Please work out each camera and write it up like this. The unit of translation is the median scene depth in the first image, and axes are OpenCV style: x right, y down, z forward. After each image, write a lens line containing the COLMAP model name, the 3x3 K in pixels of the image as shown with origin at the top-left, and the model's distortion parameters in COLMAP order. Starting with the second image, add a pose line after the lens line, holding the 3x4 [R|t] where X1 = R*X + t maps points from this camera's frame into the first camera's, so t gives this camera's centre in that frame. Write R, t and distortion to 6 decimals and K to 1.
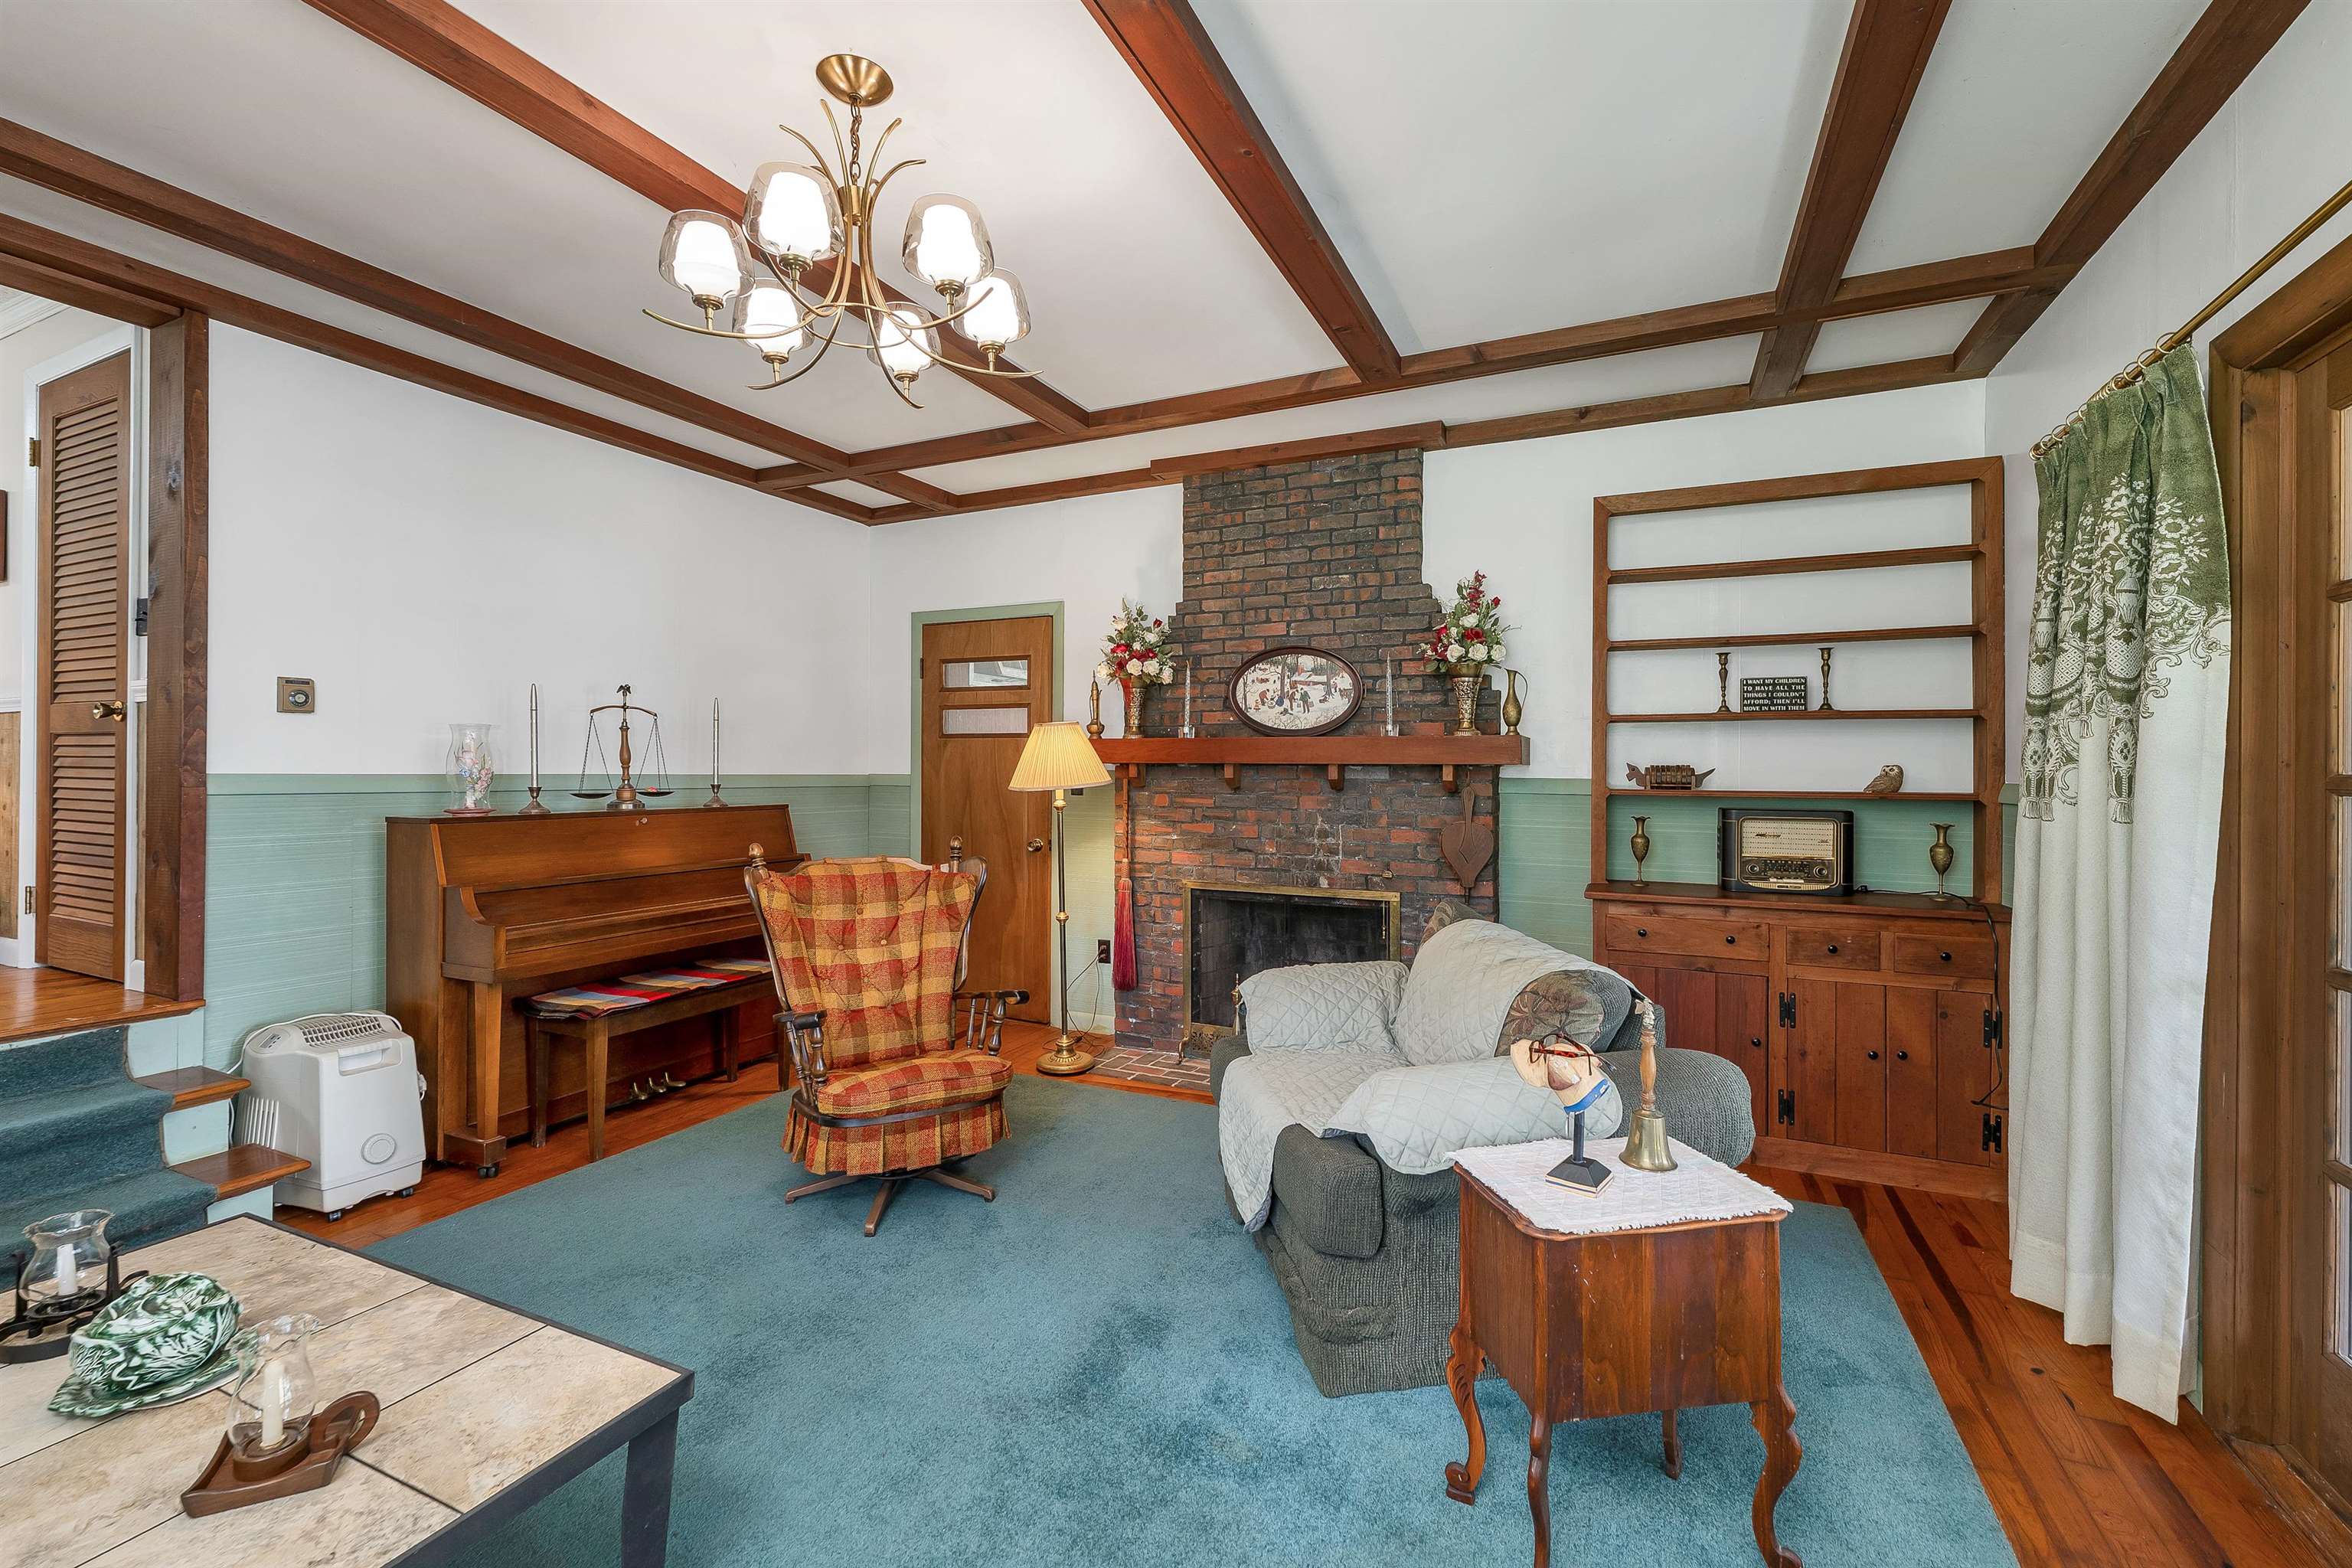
lens RADIAL K [[1009.1, 0, 1167.6], [0, 1009.1, 774.4], [0, 0, 1]] dist [0.000268, 0.001169]
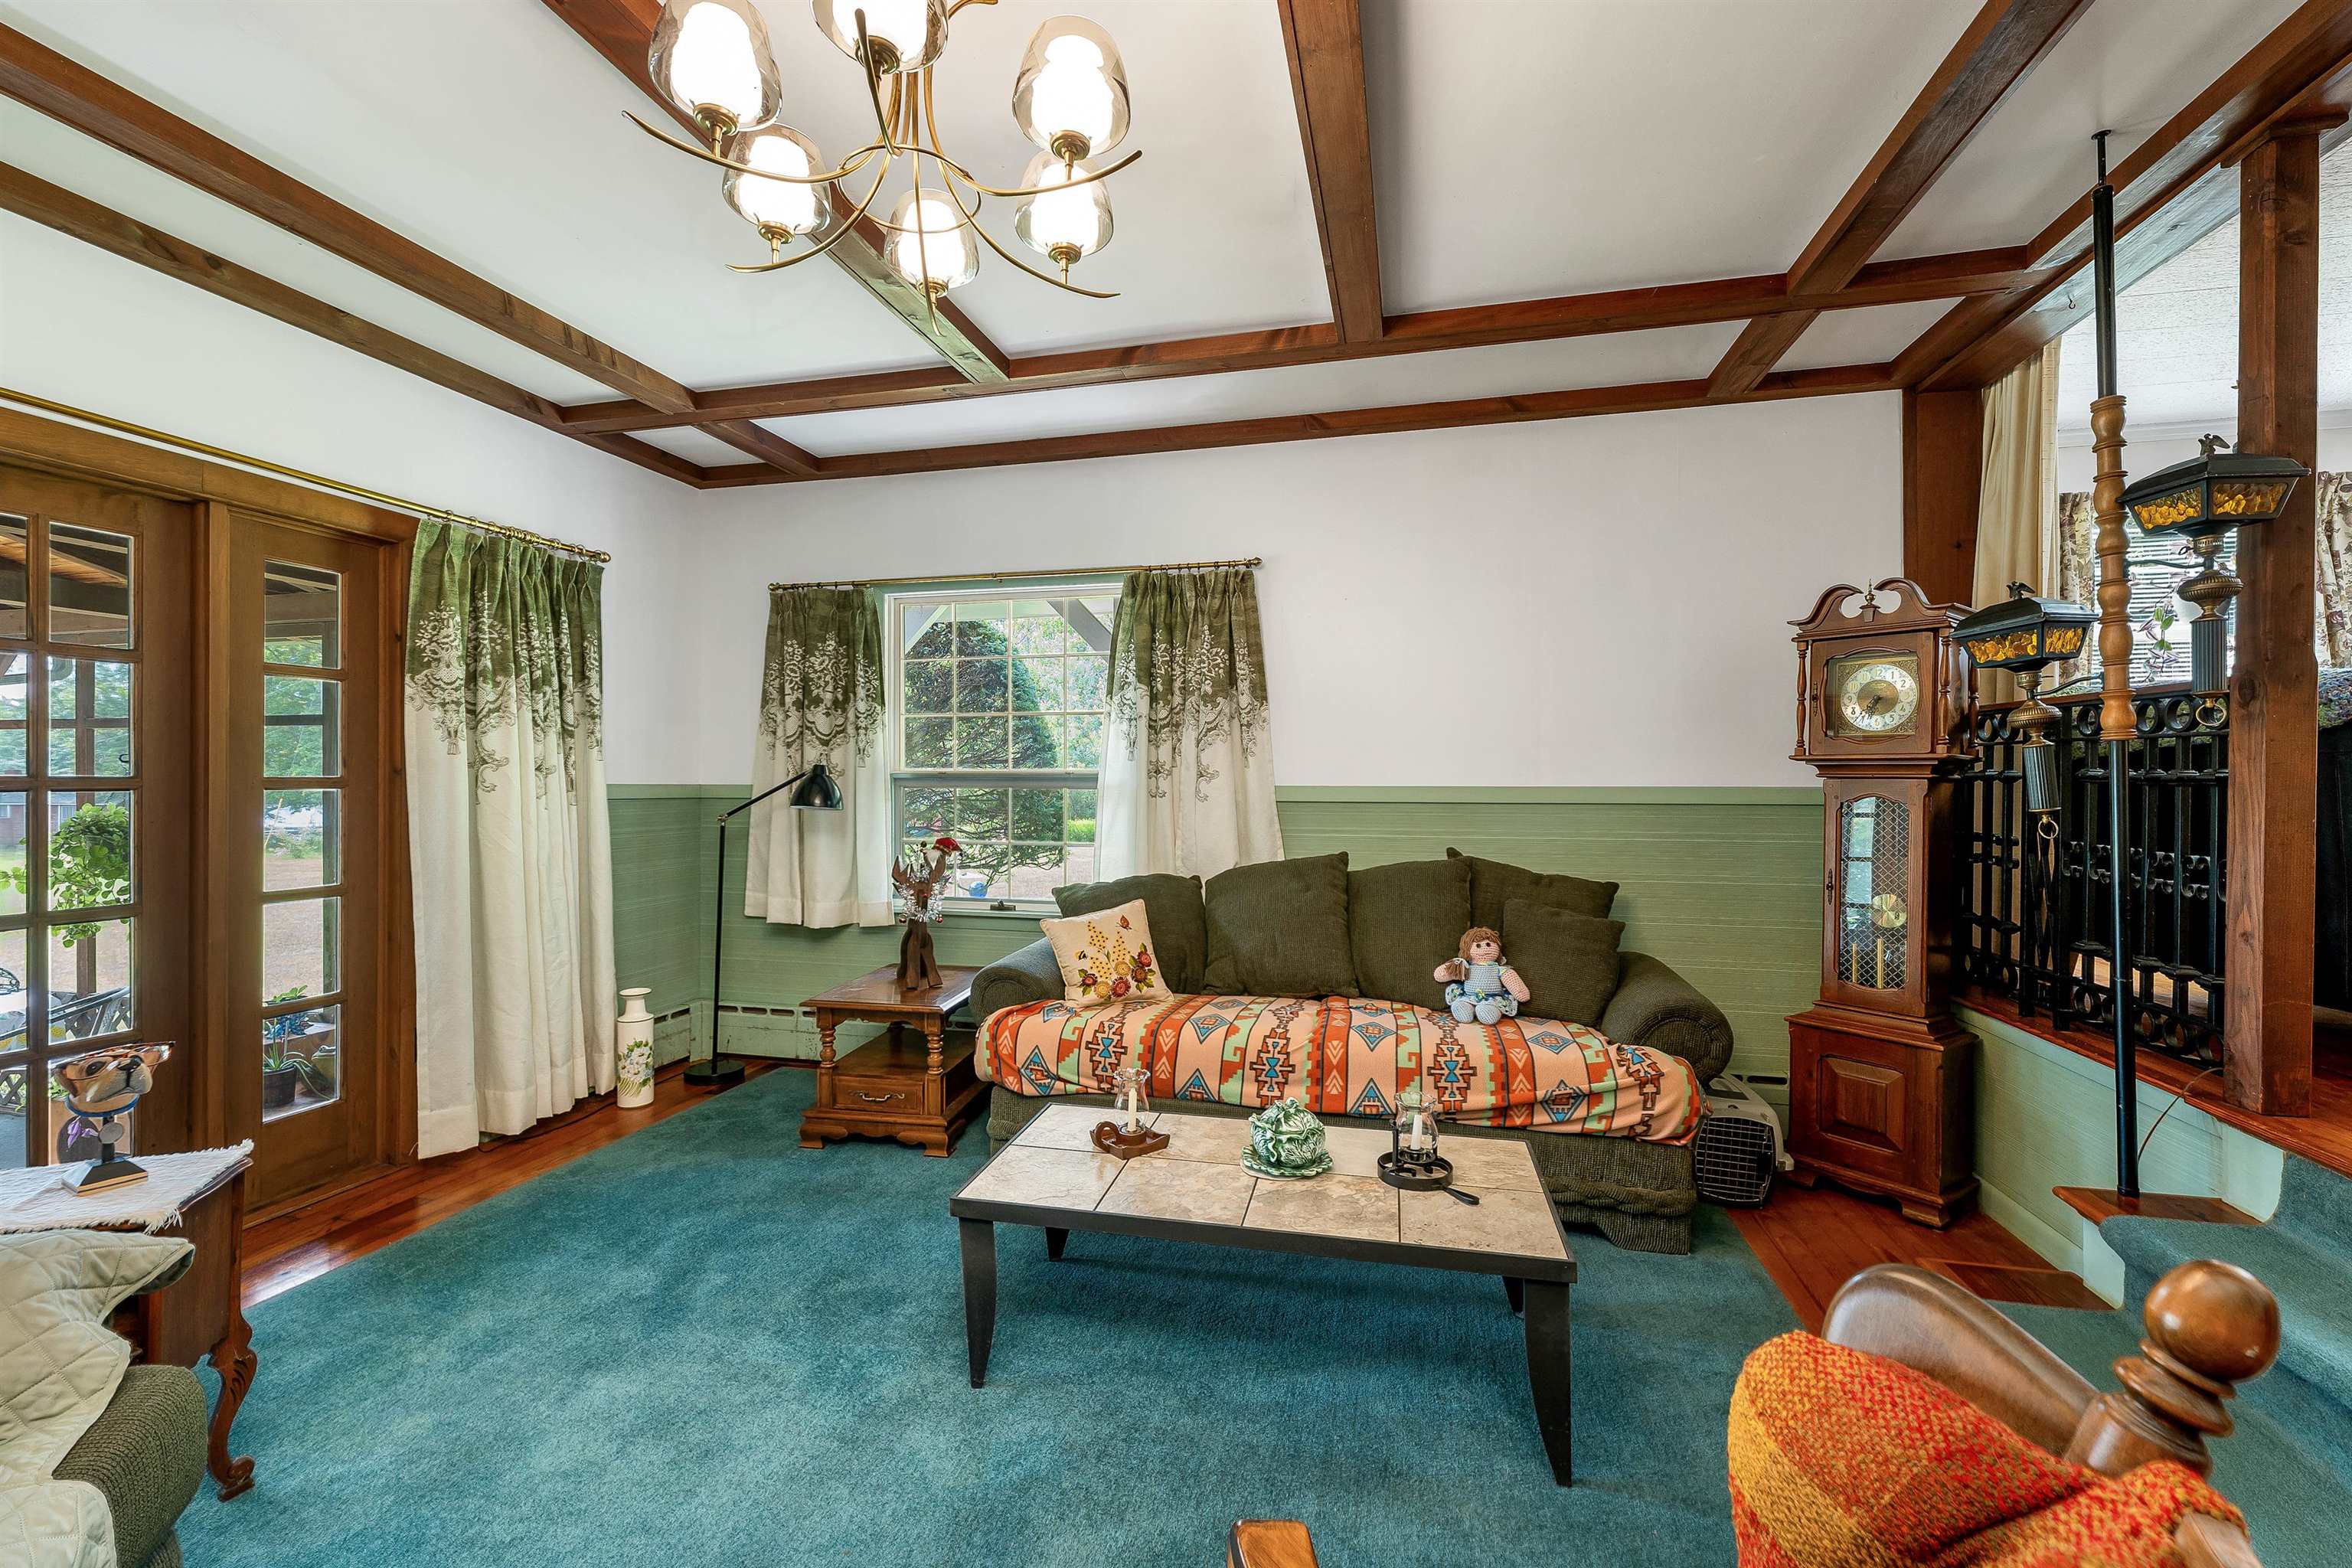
lens RADIAL K [[1009.1, 0, 1184.9], [0, 1009.1, 784.6], [0, 0, 1]] dist [0.000268, 0.001169]
pose [[-0.982293, -0.006635, -0.187235, -0.188034], [-0.008774, 0.999905, 0.010596, -0.004151], [0.187147, 0.012051, -0.982258, 0.864468]]
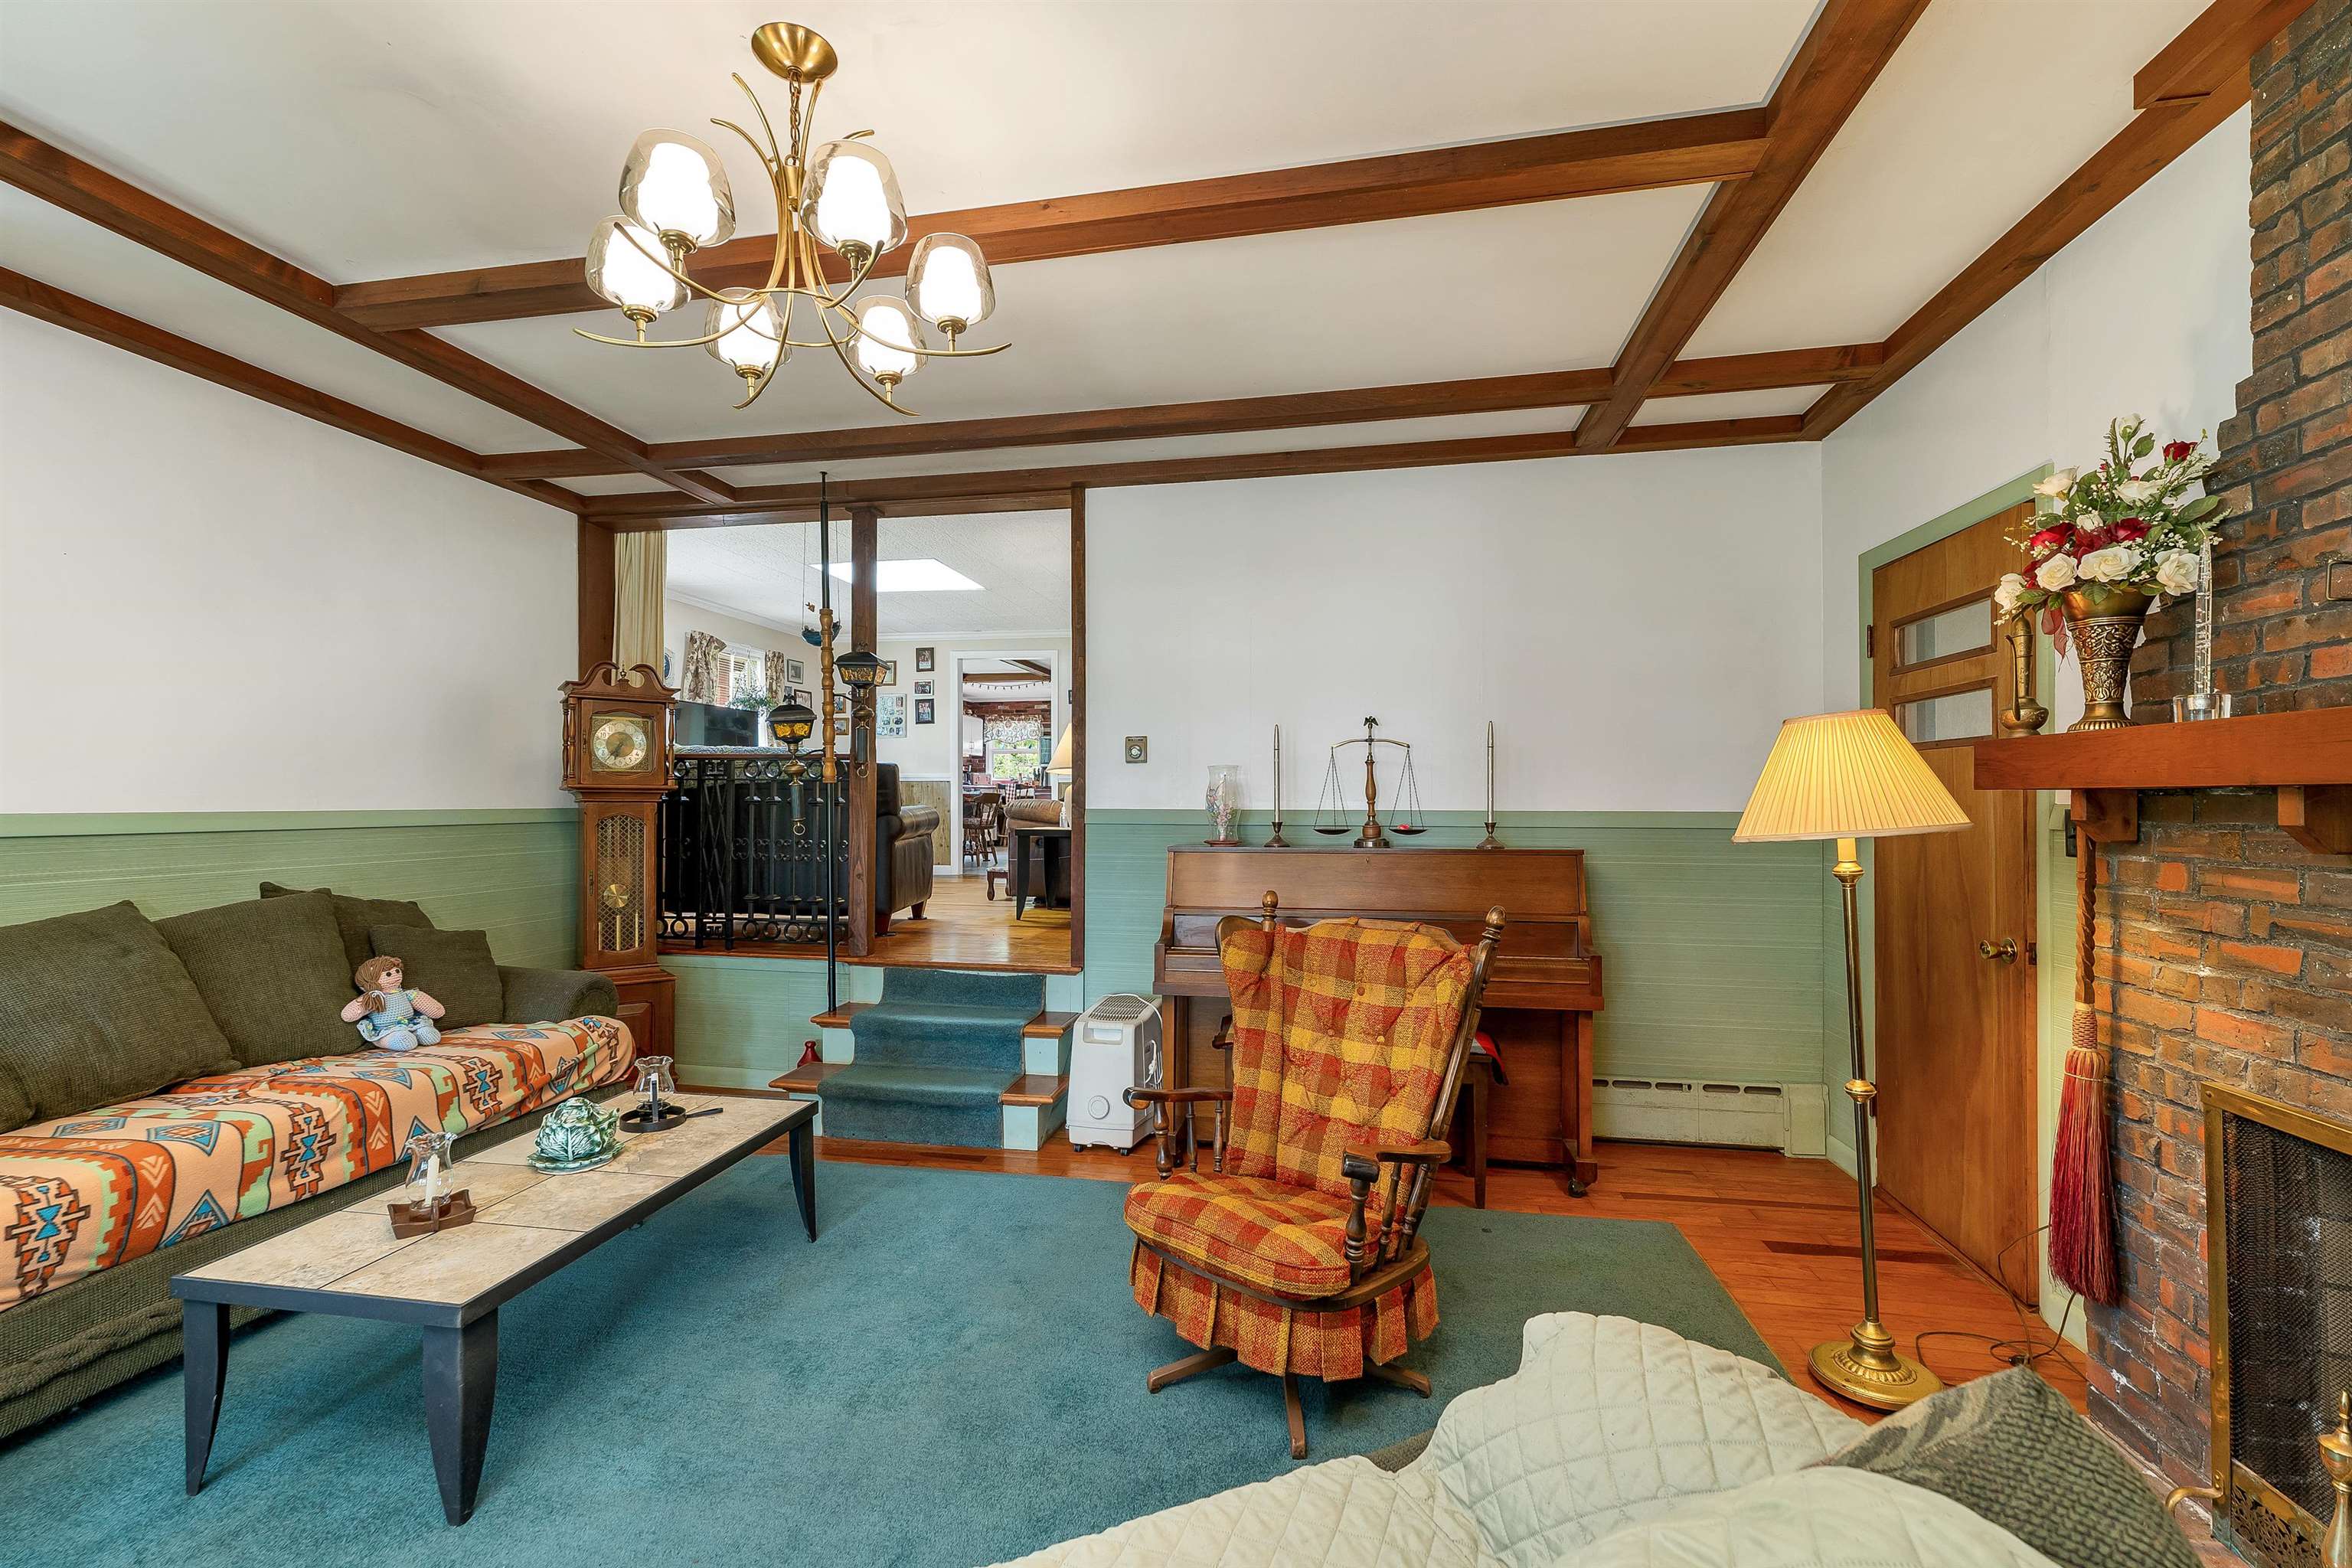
lens RADIAL K [[1009.1, 0, 1165.9], [0, 1009.1, 798.6], [0, 0, 1]] dist [0.000268, 0.001169]
pose [[0.241817, -0.008712, -0.970283, 0.313863], [-0.004231, 0.999941, -0.010033, -0.000555], [0.970313, 0.006532, 0.241766, 0.531291]]
